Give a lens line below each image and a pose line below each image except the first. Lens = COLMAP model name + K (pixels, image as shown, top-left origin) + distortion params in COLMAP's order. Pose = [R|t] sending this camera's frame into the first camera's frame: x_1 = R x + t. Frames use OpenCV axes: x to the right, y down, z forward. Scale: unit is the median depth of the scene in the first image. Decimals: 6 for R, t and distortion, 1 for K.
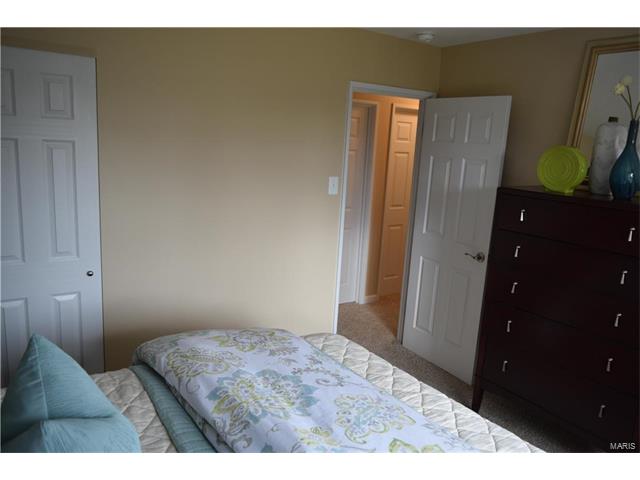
lens RADIAL K [[497.7, 0, 320.0], [0, 497.7, 240.0], [0, 0, 1]] dist [-0.009418, -0.002267]
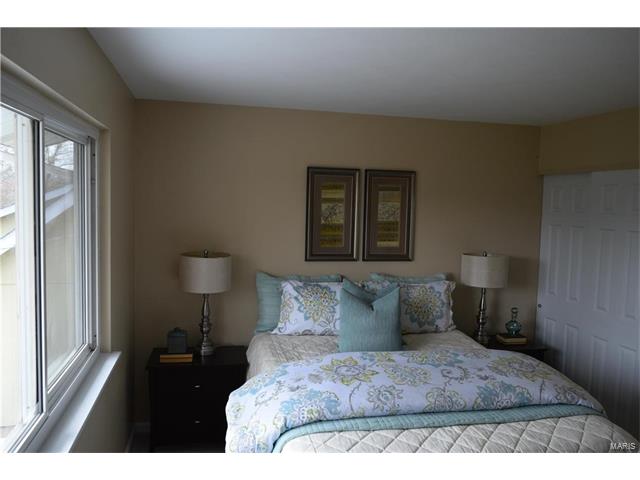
lens RADIAL K [[497.7, 0, 320.0], [0, 497.7, 240.0], [0, 0, 1]] dist [-0.009418, -0.002267]
pose [[-0.367997, 0.007944, -0.929793, 1.495444], [-0.229171, 0.968341, 0.098975, -0.166507], [0.901143, 0.249504, -0.354526, 1.017013]]
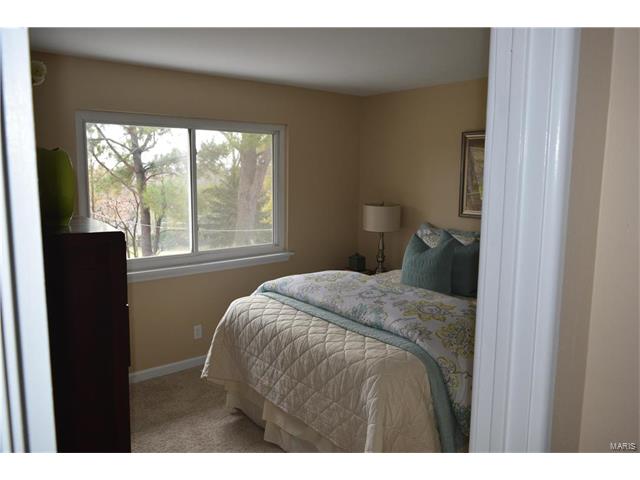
lens RADIAL K [[497.7, 0, 320.0], [0, 497.7, 240.0], [0, 0, 1]] dist [-0.009418, -0.002267]
pose [[-0.996258, -0.055004, -0.066674, 0.311351], [-0.073460, 0.945307, 0.317801, -0.469059], [0.045547, 0.321509, -0.945810, 2.556478]]
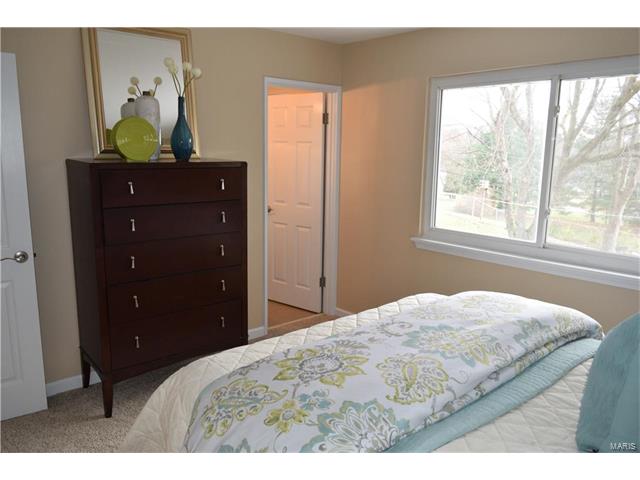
lens RADIAL K [[497.7, 0, 320.0], [0, 497.7, 240.0], [0, 0, 1]] dist [-0.009418, -0.002267]
pose [[-0.107070, -0.241918, 0.964371, -0.978846], [0.174099, 0.950399, 0.257742, -0.226514], [-0.978890, 0.195492, -0.059642, 1.143179]]
